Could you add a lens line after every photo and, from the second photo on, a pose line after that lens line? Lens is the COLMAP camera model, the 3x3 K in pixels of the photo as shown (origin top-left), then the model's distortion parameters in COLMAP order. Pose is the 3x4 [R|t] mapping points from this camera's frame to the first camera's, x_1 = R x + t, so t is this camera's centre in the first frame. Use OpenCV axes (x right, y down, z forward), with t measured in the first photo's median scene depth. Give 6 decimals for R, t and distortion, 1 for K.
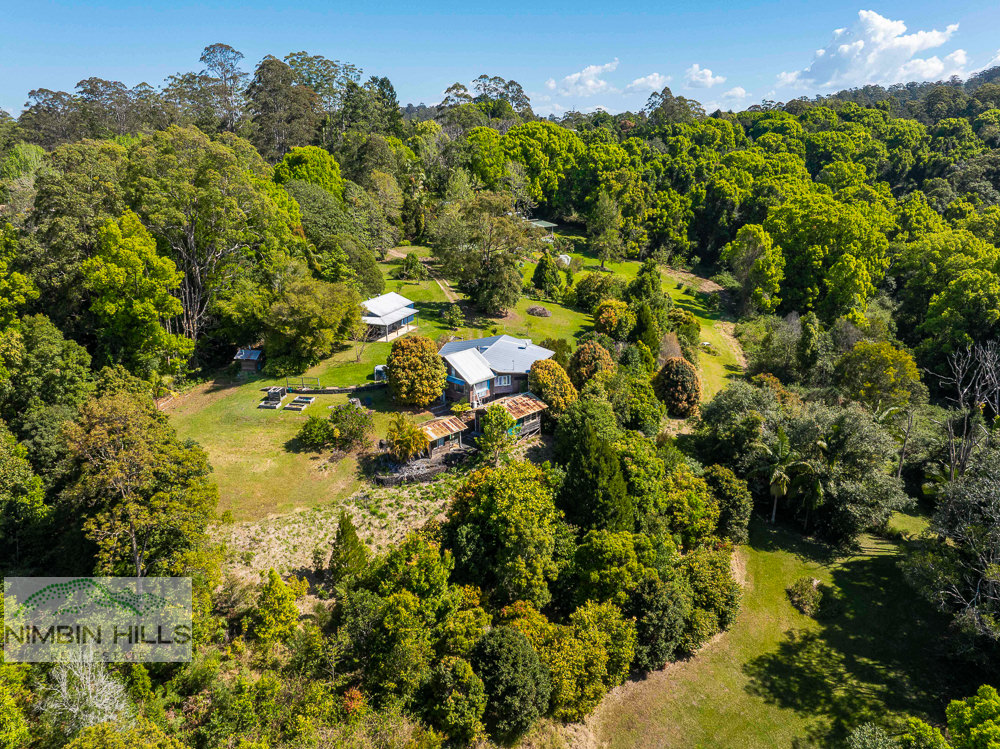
lens RADIAL K [[702.1, 0, 500.0], [0, 702.1, 375.3], [0, 0, 1]] dist [-0.042003, 0.004822]
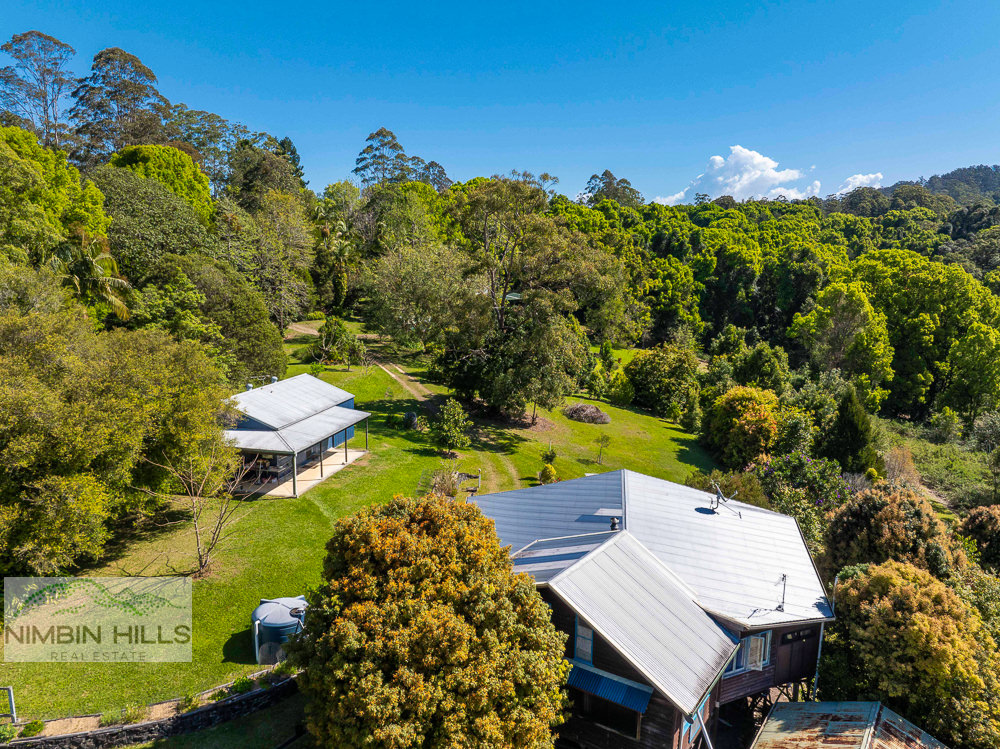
lens RADIAL K [[702.1, 0, 501.0], [0, 702.1, 370.3], [0, 0, 1]] dist [-0.042003, 0.004822]
pose [[0.989460, -0.011099, 0.144377, -0.077214], [0.034985, 0.985844, -0.163974, -0.035977], [-0.140513, 0.167297, 0.975842, 0.448446]]
